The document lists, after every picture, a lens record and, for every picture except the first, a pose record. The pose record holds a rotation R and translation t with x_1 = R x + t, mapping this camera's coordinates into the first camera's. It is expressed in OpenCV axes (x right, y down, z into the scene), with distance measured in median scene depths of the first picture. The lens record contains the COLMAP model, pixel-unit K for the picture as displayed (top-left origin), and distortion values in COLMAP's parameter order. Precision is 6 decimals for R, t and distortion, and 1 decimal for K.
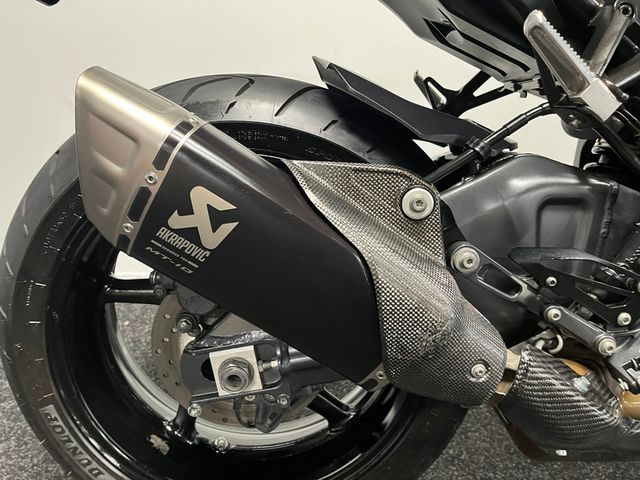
lens RADIAL K [[485.1, 0, 318.0], [0, 485.1, 239.3], [0, 0, 1]] dist [0.066823, -0.087076]
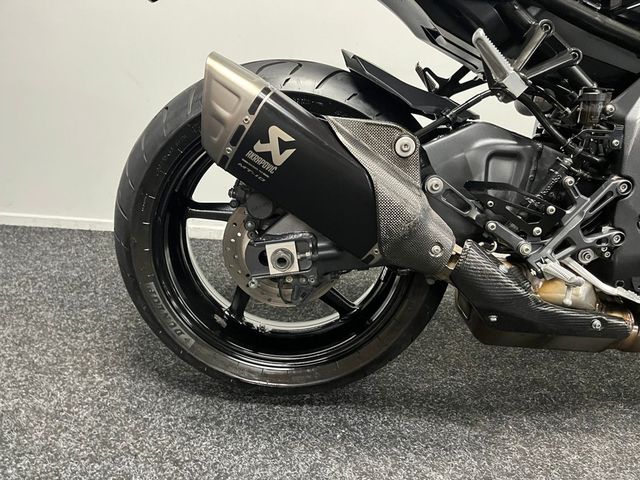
lens RADIAL K [[485.1, 0, 324.9], [0, 485.1, 241.2], [0, 0, 1]] dist [0.066823, -0.087076]
pose [[0.998921, 0.045851, -0.007315, -0.027687], [-0.045648, 0.998621, 0.025920, 0.178819], [0.008493, -0.025558, 0.999637, -0.523868]]
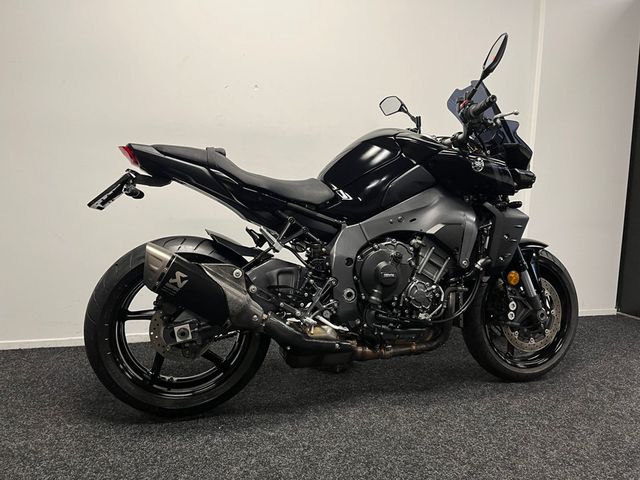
lens RADIAL K [[485.1, 0, 323.2], [0, 485.1, 240.6], [0, 0, 1]] dist [0.066823, -0.087076]
pose [[0.969783, -0.033595, 0.241644, -0.037740], [0.080256, 0.979278, -0.185940, 0.354533], [-0.230390, 0.199715, 0.952384, -2.292777]]
